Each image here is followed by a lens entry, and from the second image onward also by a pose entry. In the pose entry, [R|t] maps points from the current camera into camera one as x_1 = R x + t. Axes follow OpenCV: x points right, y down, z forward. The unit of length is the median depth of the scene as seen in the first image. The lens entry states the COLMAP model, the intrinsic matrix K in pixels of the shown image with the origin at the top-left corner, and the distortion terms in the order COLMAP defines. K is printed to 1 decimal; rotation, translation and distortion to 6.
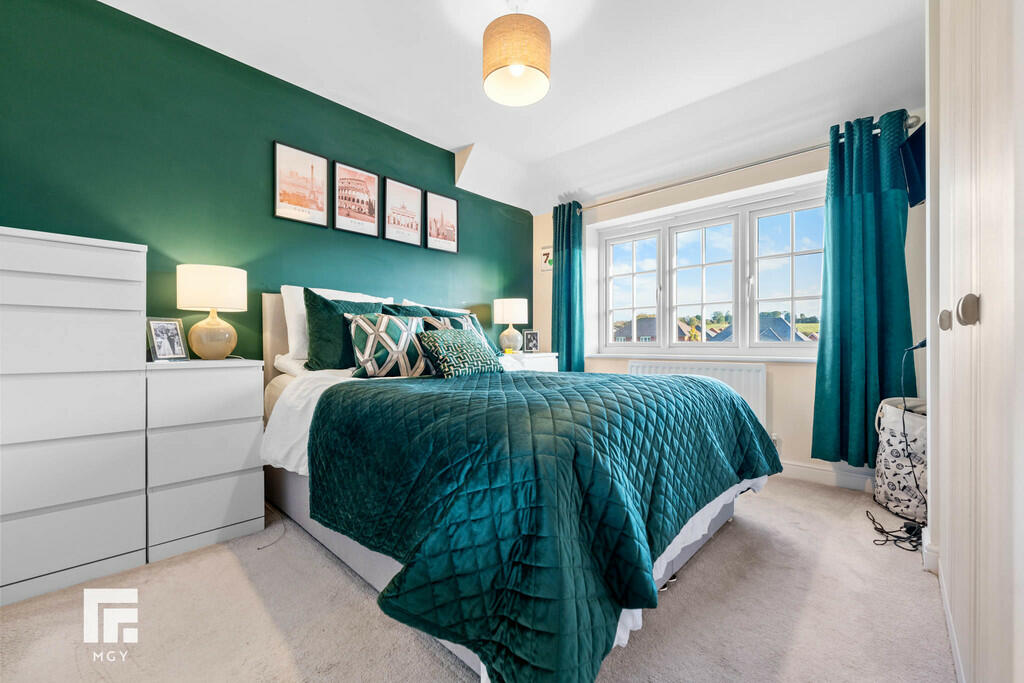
lens RADIAL K [[409.4, 0, 506.9], [0, 409.4, 344.3], [0, 0, 1]] dist [-0.000868, -0.000542]
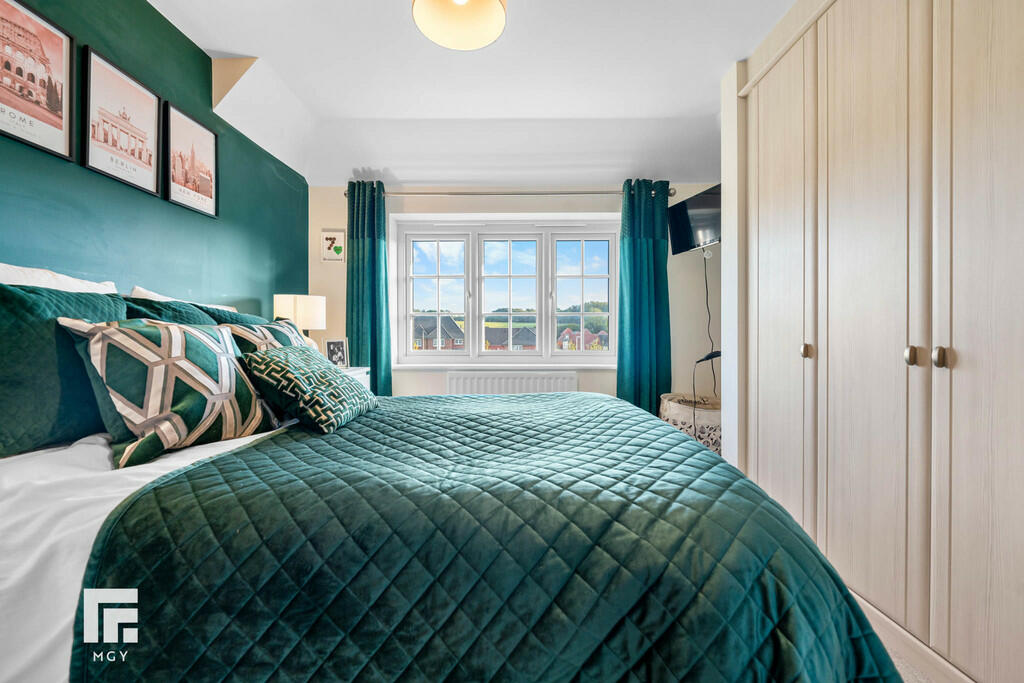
lens RADIAL K [[412.2, 0, 512.0], [0, 412.2, 341.5], [0, 0, 1]] dist [-0.001090, -0.000179]
pose [[0.742195, -0.003757, 0.670174, -0.240455], [-0.000359, 0.999982, 0.006004, -0.038142], [-0.670184, -0.004697, 0.742180, 0.243890]]
